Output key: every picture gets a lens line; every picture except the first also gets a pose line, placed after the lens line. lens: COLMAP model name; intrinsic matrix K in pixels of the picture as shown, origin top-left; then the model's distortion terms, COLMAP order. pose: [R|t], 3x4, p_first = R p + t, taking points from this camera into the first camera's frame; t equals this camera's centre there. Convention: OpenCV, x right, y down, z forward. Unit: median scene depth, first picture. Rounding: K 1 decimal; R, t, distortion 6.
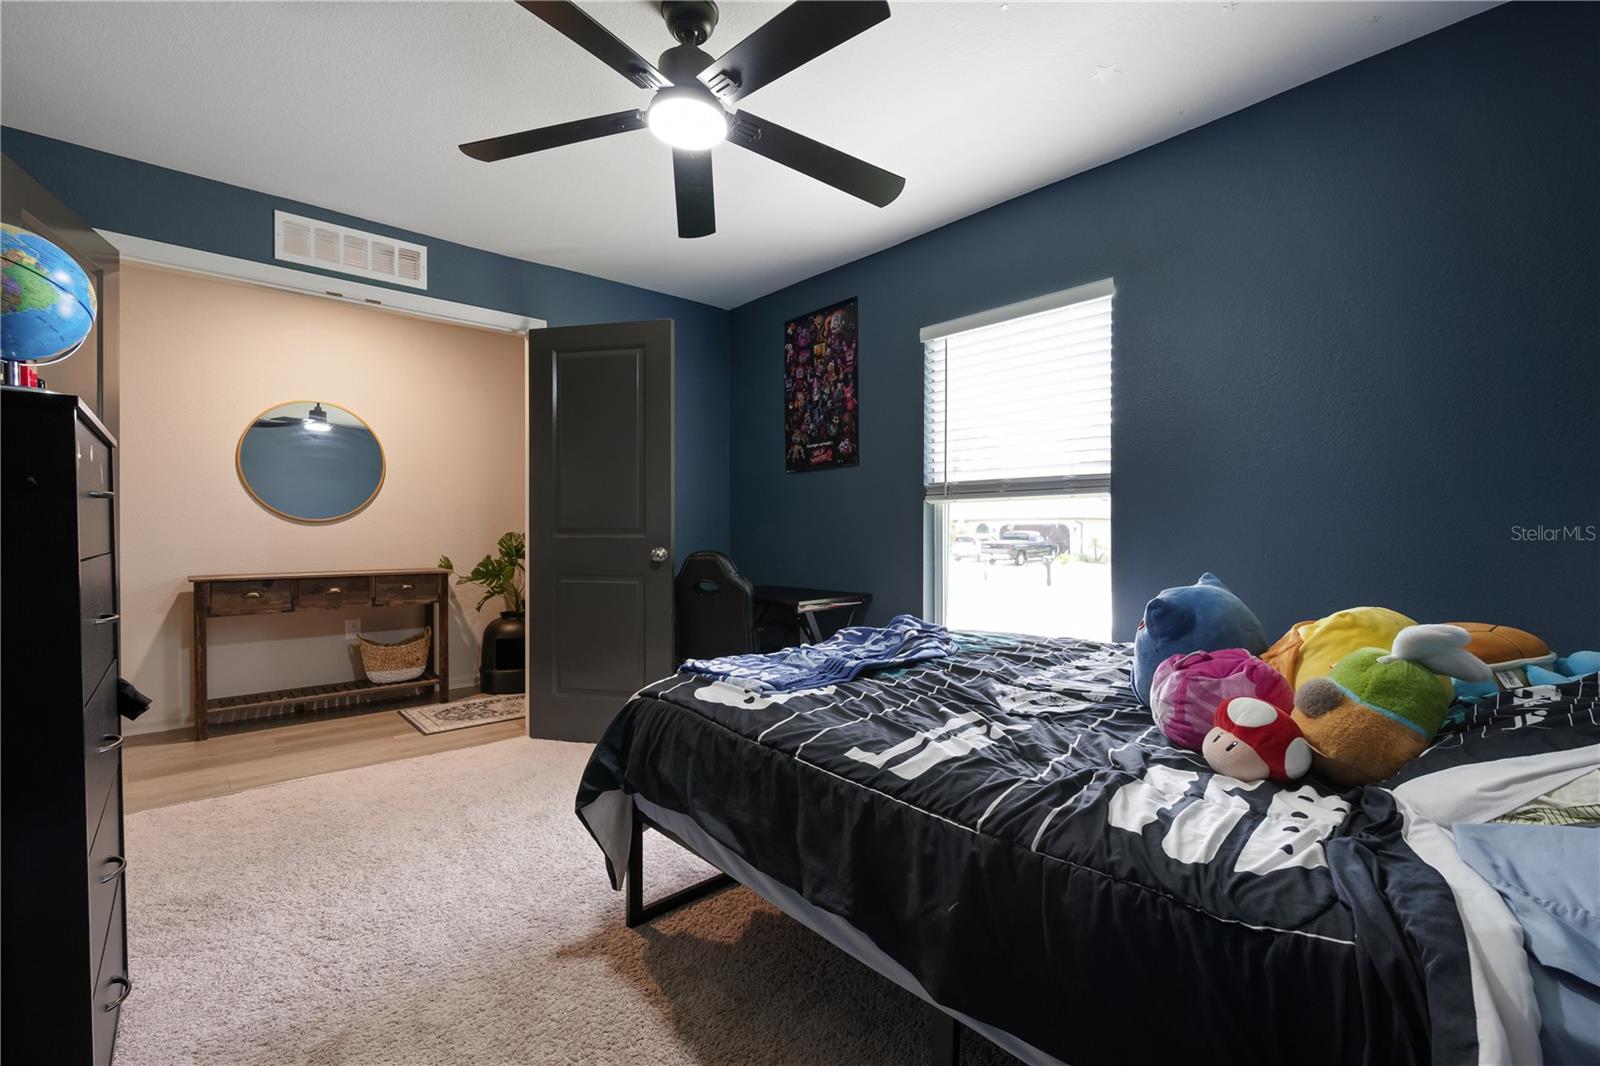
lens RADIAL K [[673.3, 0, 804.2], [0, 673.3, 534.2], [0, 0, 1]] dist [-0.002343, -0.000617]
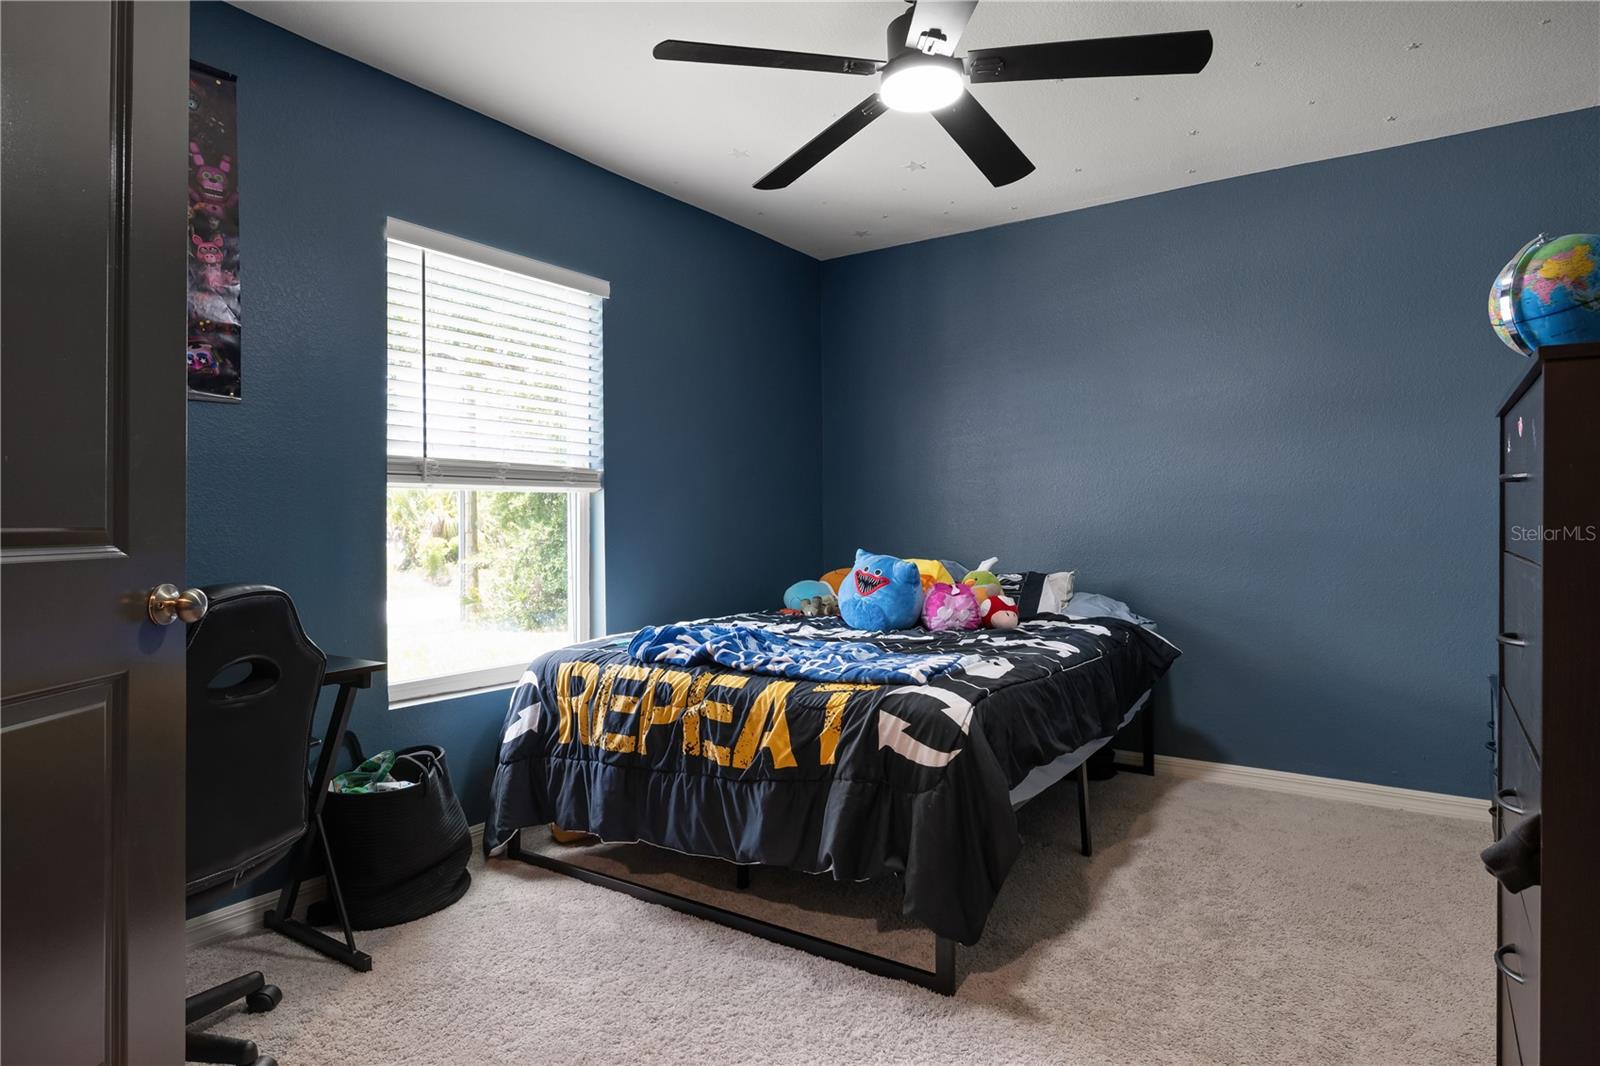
lens RADIAL K [[845.2, 0, 800.0], [0, 845.2, 533.0], [0, 0, 1]] dist [-0.001733, -0.000375]
pose [[-0.202047, -0.014132, 0.979274, -0.720169], [0.010172, 0.999812, 0.016527, -0.010139], [-0.979323, 0.013300, -0.201865, 0.792605]]
